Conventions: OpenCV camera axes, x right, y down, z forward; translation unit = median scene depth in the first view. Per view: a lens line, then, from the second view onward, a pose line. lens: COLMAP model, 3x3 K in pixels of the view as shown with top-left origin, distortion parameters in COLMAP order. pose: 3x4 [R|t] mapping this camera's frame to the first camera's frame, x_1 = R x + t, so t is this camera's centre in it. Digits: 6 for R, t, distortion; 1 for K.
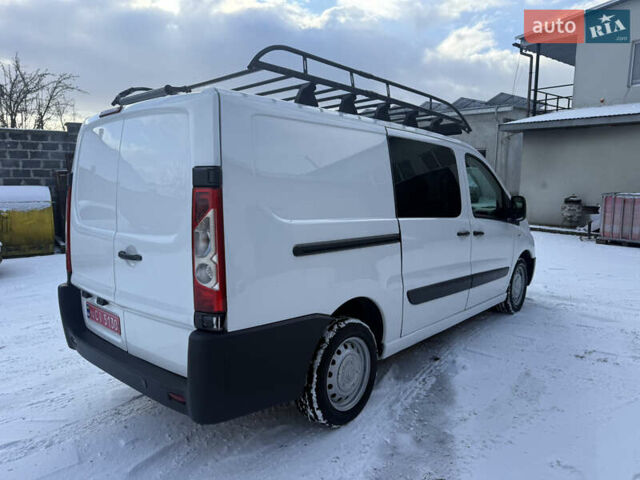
lens RADIAL K [[445.0, 0, 320.0], [0, 445.0, 240.0], [0, 0, 1]] dist [0.004116, -0.001583]
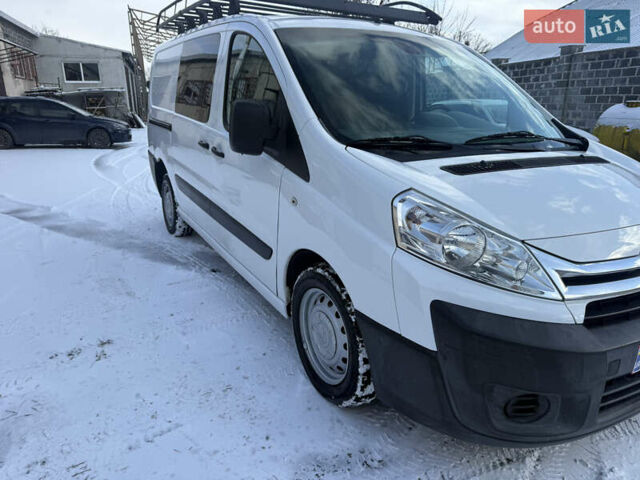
lens RADIAL K [[460.1, 0, 312.0], [0, 460.1, 240.3], [0, 0, 1]] dist [0.006762, -0.028005]
pose [[-0.334870, 0.271588, -0.902276, 0.431383], [-0.132698, 0.934426, 0.330514, -0.062610], [0.932874, 0.230410, -0.276872, 0.587244]]
